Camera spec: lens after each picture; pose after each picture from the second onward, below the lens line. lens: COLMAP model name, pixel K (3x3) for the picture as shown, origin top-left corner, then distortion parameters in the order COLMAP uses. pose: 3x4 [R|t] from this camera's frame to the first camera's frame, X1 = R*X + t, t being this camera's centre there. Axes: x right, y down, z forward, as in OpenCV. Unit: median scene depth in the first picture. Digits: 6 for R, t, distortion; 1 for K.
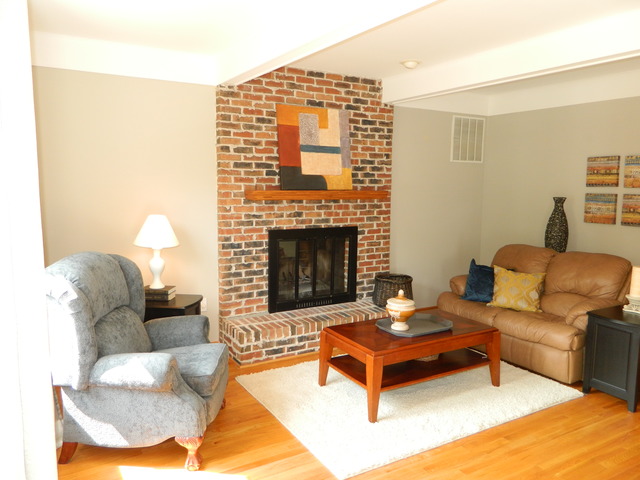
lens RADIAL K [[488.1, 0, 322.1], [0, 488.1, 239.8], [0, 0, 1]] dist [0.013639, 0.002060]
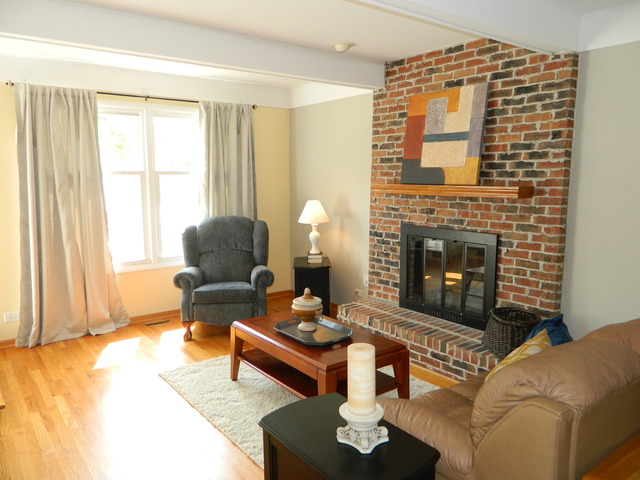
lens RADIAL K [[488.1, 0, 322.2], [0, 488.1, 238.4], [0, 0, 1]] dist [0.013639, 0.002060]
pose [[0.118741, 0.118239, -0.985860, 0.835036], [-0.116389, 0.987697, 0.104441, -0.073486], [0.986080, 0.102342, 0.131042, 0.686045]]
